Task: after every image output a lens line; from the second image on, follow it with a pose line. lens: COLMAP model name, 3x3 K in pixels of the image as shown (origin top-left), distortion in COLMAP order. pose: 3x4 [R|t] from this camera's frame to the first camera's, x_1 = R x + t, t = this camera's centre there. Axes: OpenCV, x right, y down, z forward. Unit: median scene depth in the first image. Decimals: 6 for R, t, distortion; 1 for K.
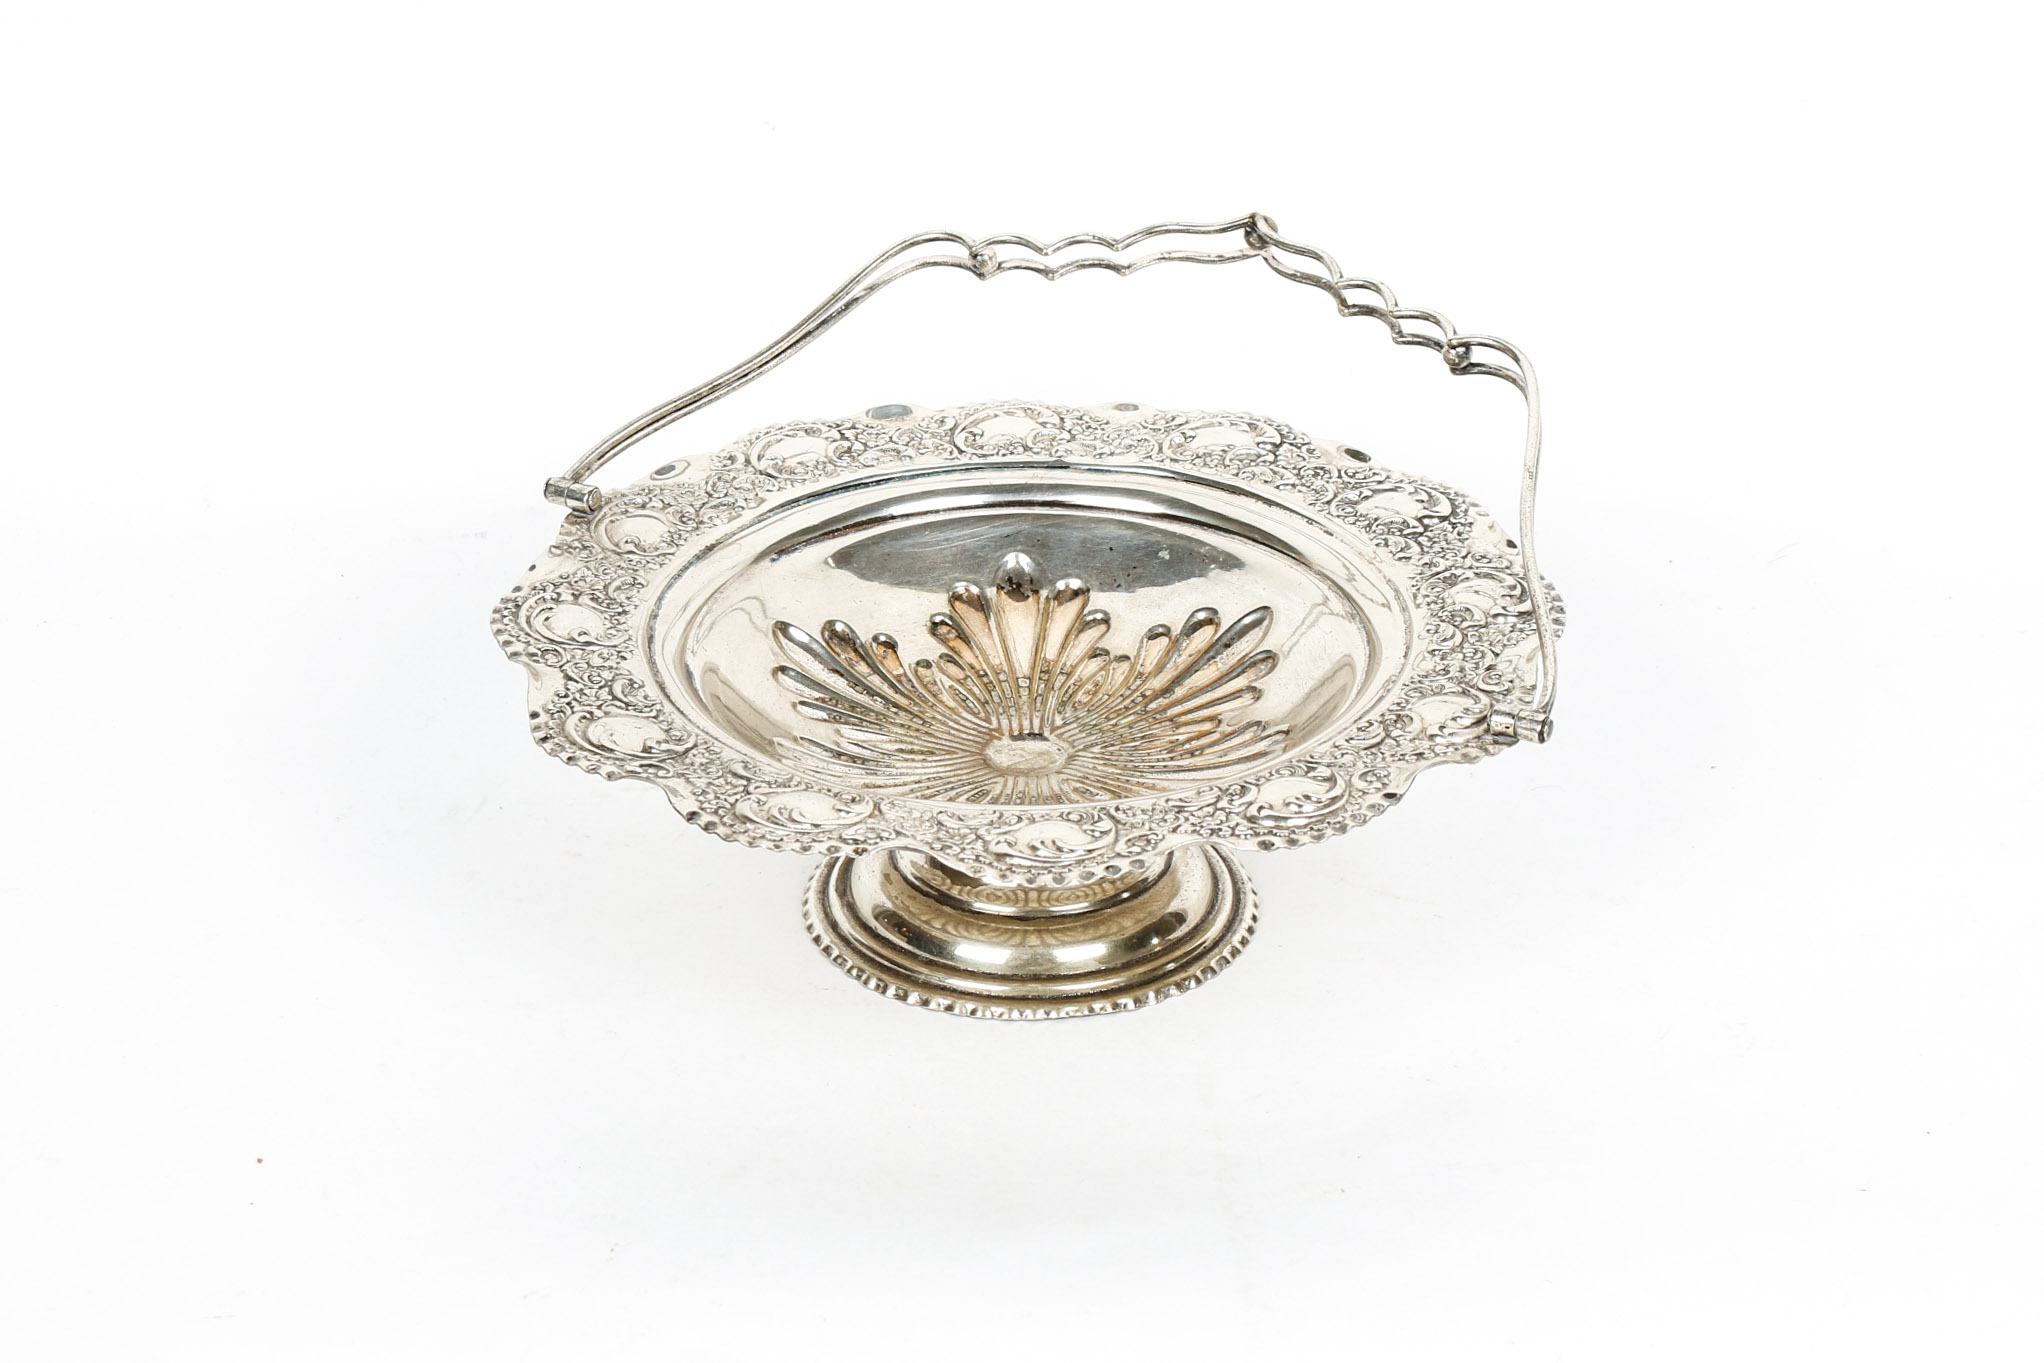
lens RADIAL K [[4151.1, 0, 1032.8], [0, 4151.1, 677.2], [0, 0, 1]] dist [-0.051466, 0.000000]
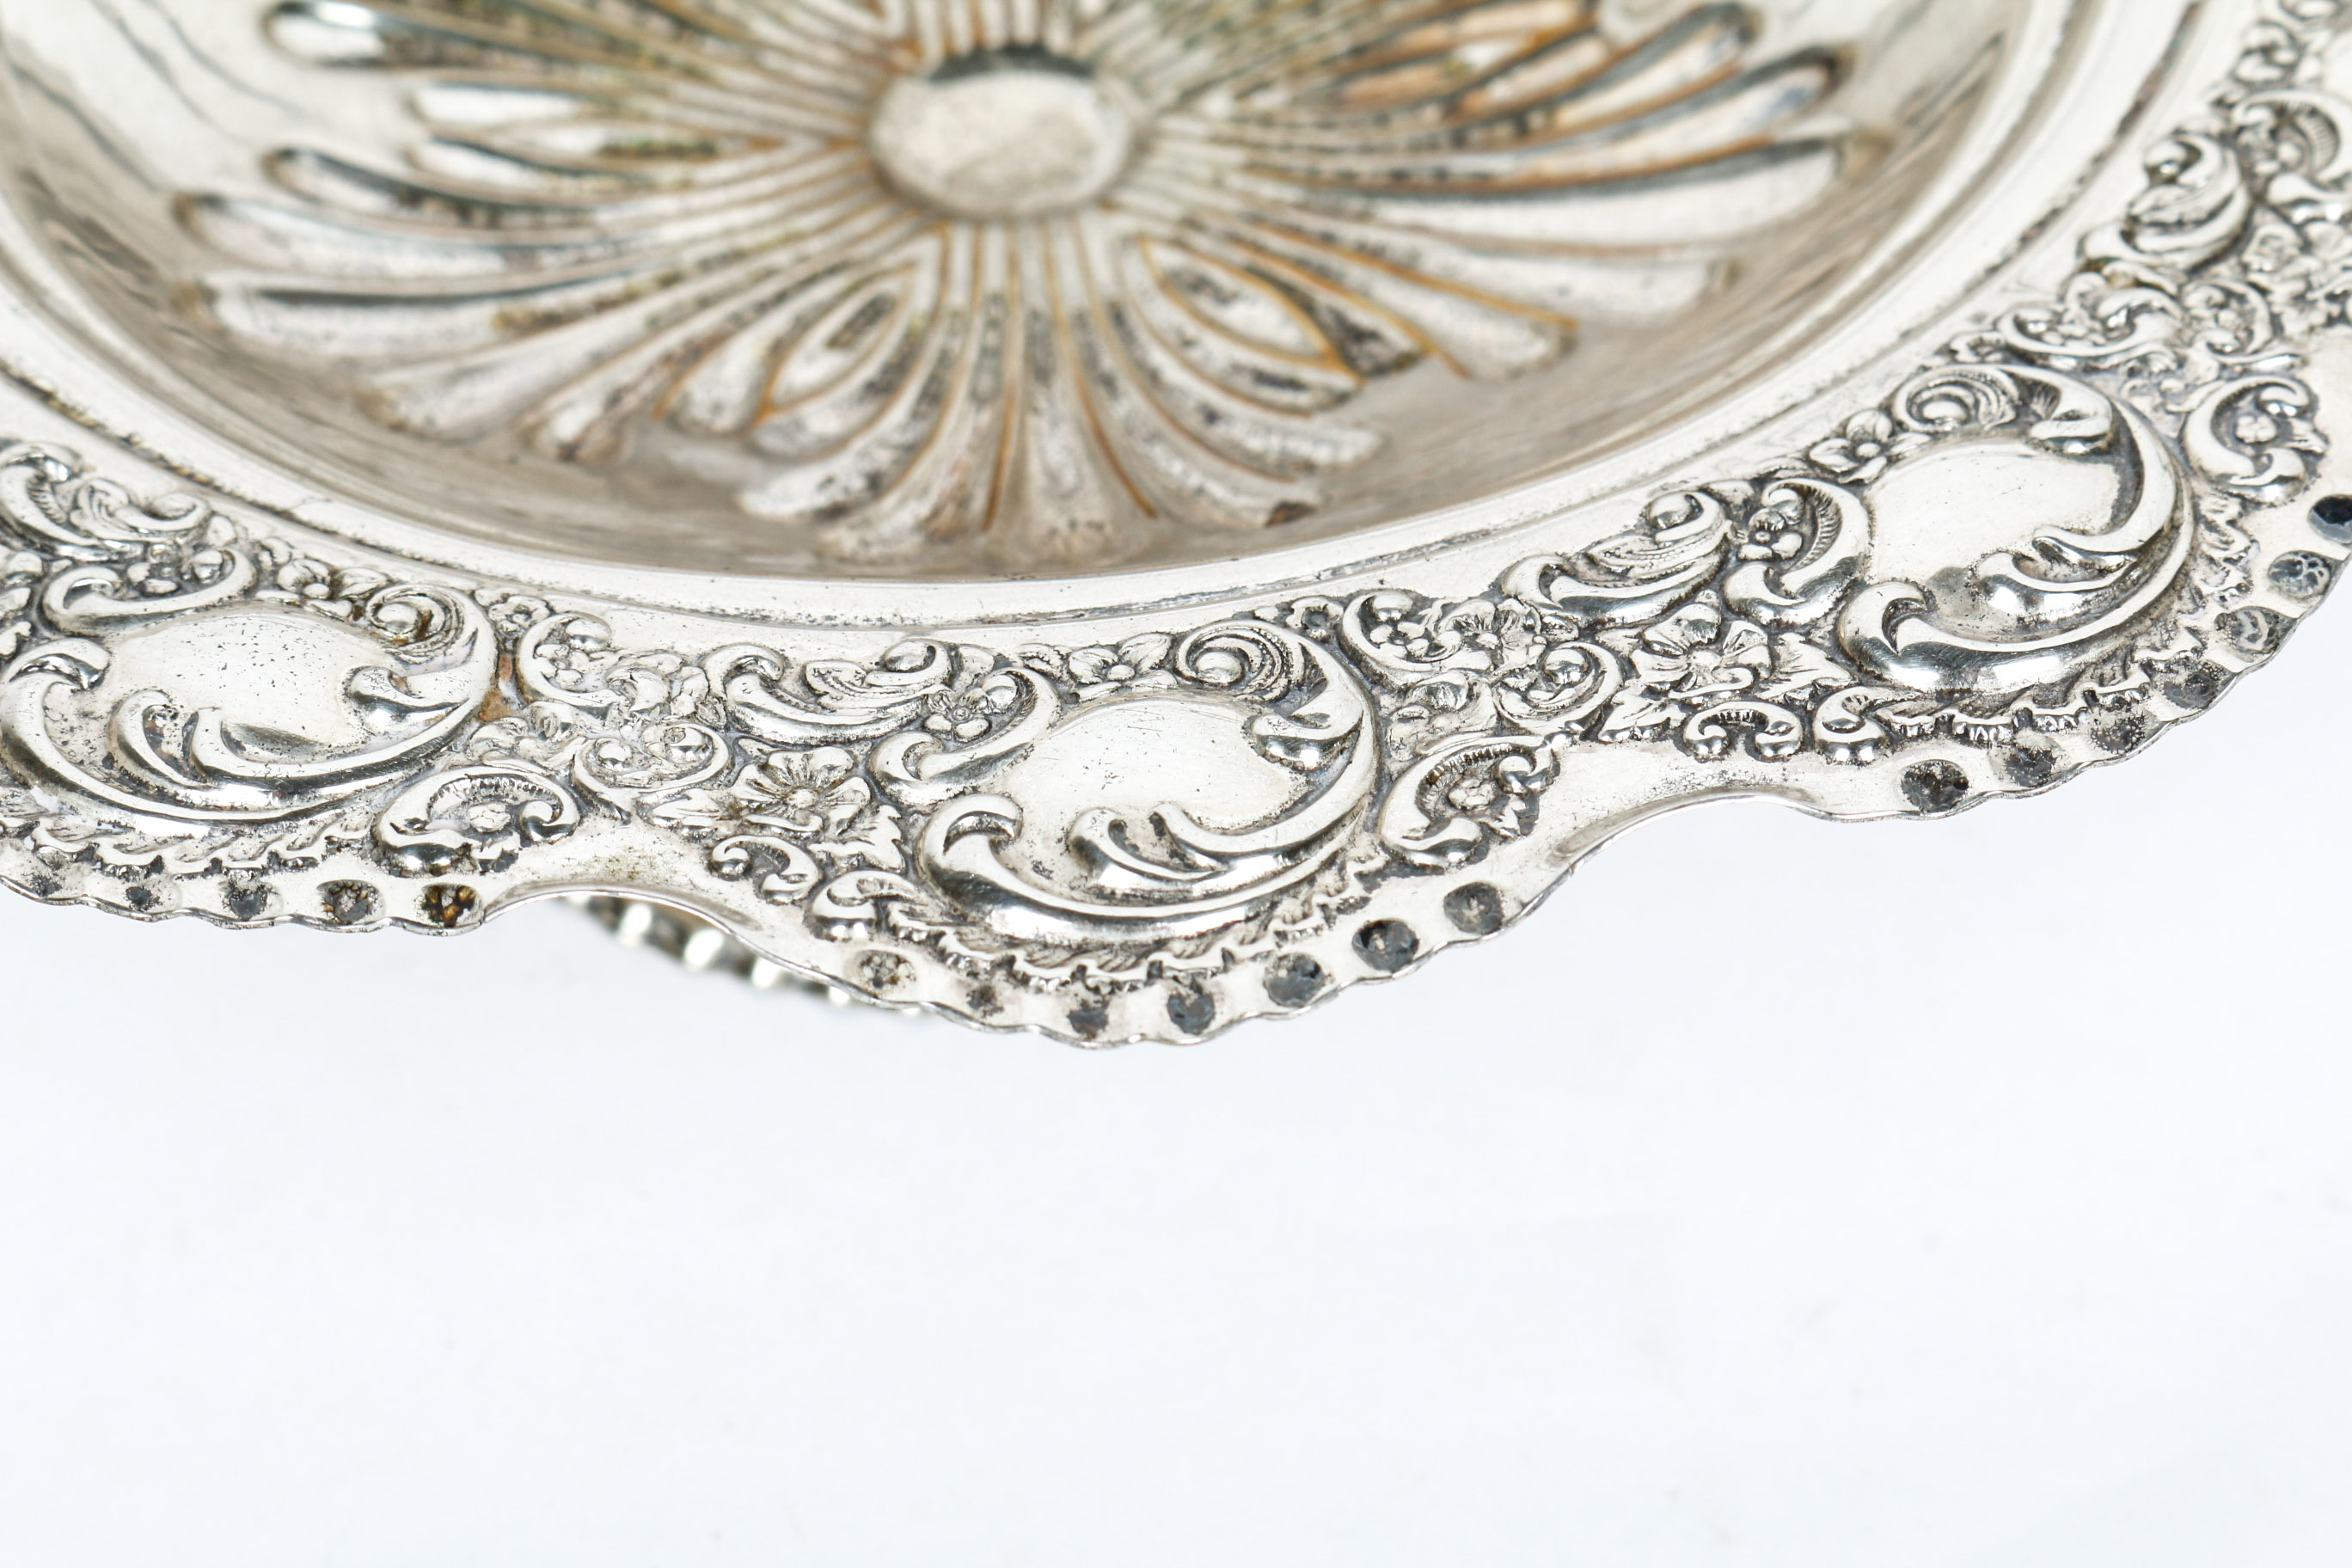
lens RADIAL K [[5193.6, 0, 1156.4], [0, 5193.6, 781.0], [0, 0, 1]] dist [0.016043, 0.000000]
pose [[0.997635, -0.063434, 0.026473, -0.003584], [0.051363, 0.943920, 0.326156, -0.067901], [-0.045678, -0.324025, 0.944945, 0.624600]]
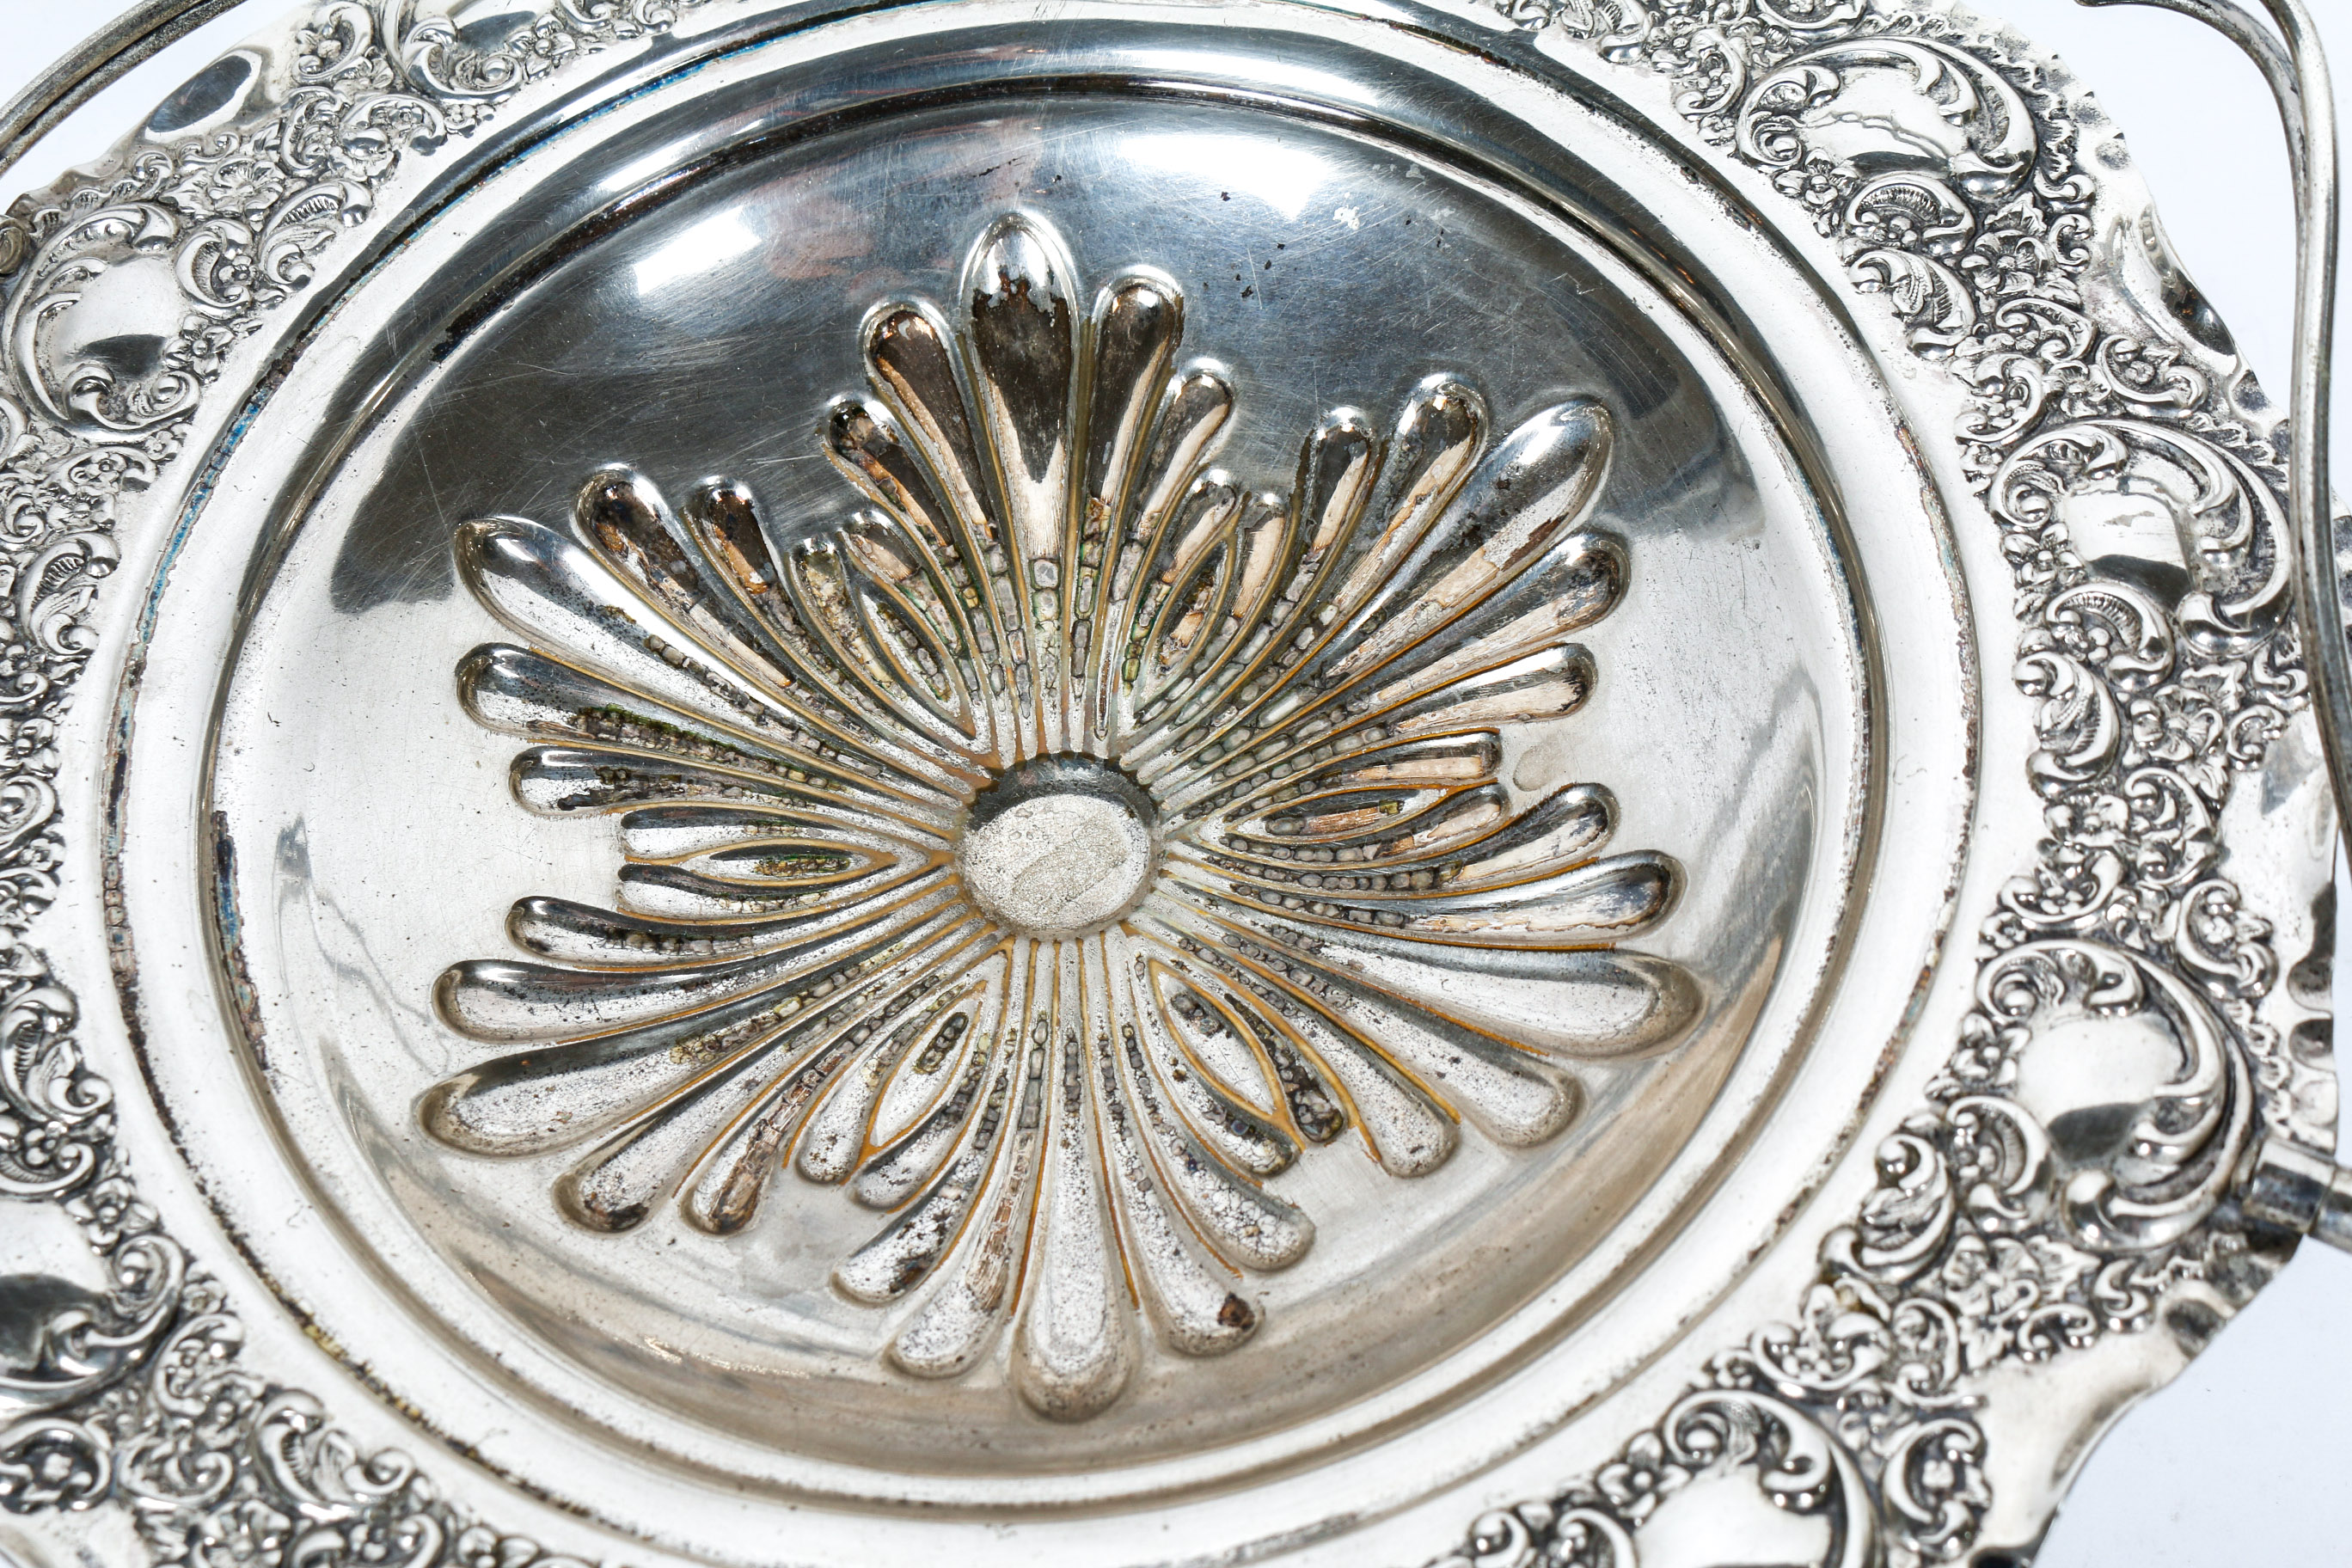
lens RADIAL K [[3158.7, 0, 1179.9], [0, 3158.7, 765.7], [0, 0, 1]] dist [-0.051536, 0.000000]
pose [[0.997594, -0.052817, -0.044914, 0.028221], [0.068603, 0.845676, 0.529269, -0.171720], [0.010029, -0.531077, 0.847264, 0.750206]]
